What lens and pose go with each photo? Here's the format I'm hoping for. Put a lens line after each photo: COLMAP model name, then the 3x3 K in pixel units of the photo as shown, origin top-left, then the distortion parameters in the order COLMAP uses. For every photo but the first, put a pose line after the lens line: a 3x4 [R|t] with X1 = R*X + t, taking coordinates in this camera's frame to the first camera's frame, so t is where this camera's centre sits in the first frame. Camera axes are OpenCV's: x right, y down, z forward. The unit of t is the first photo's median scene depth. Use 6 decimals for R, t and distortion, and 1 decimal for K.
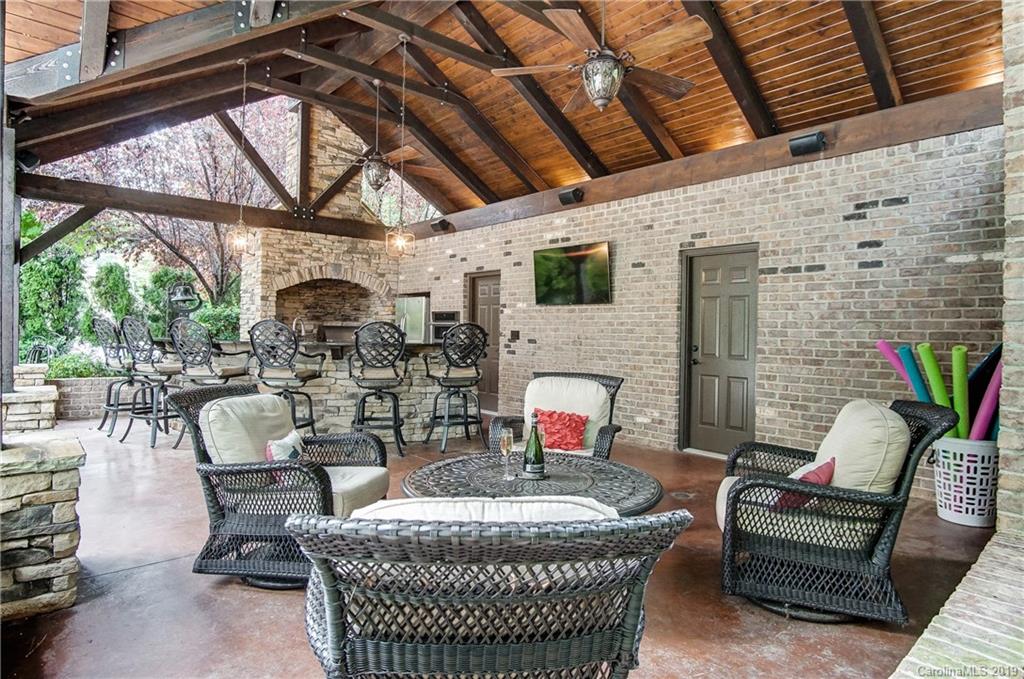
lens RADIAL K [[562.6, 0, 513.9], [0, 562.6, 337.9], [0, 0, 1]] dist [-0.038862, 0.003163]
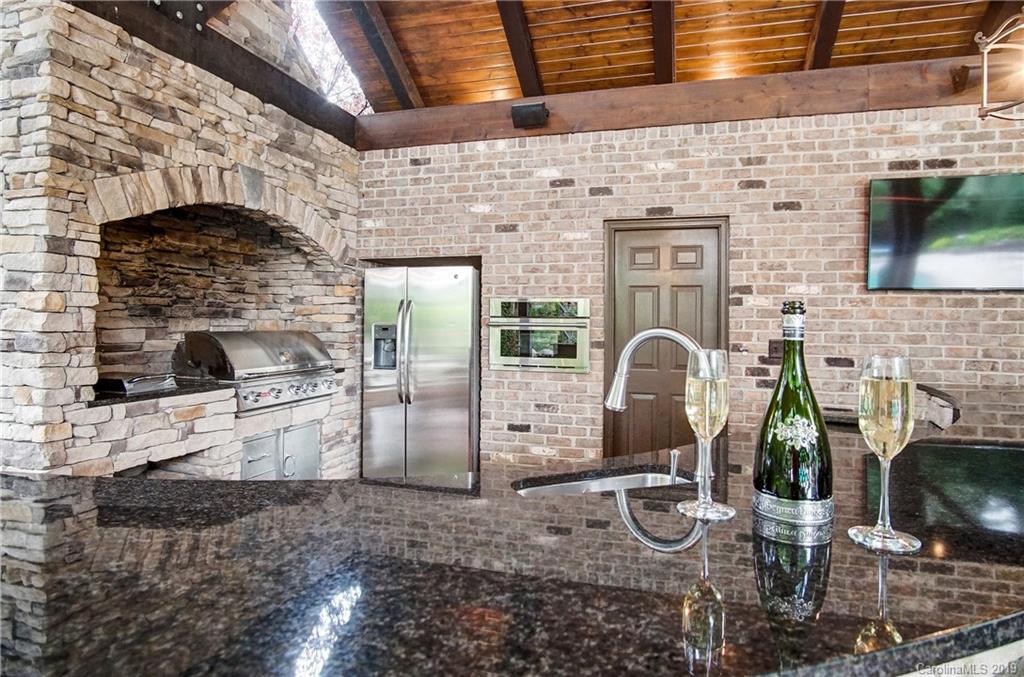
lens RADIAL K [[553.7, 0, 525.3], [0, 553.7, 319.6], [0, 0, 1]] dist [-0.032488, 0.003124]
pose [[0.837406, -0.009716, 0.546495, -0.377750], [0.013637, 0.999902, -0.003121, -0.027537], [-0.546411, 0.010066, 0.837457, 0.603907]]
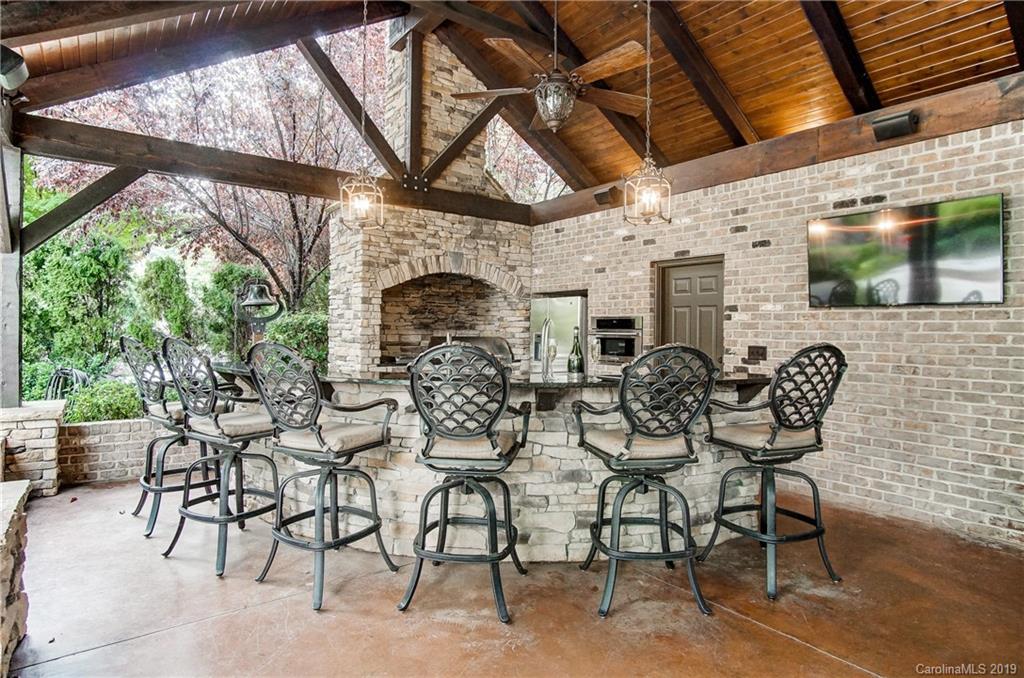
lens RADIAL K [[553.7, 0, 516.7], [0, 553.7, 336.1], [0, 0, 1]] dist [-0.032488, 0.003124]
pose [[0.997342, -0.007405, -0.072483, -0.192218], [0.007238, 0.999971, -0.002558, -0.021125], [0.072500, 0.002027, 0.997366, 0.289754]]
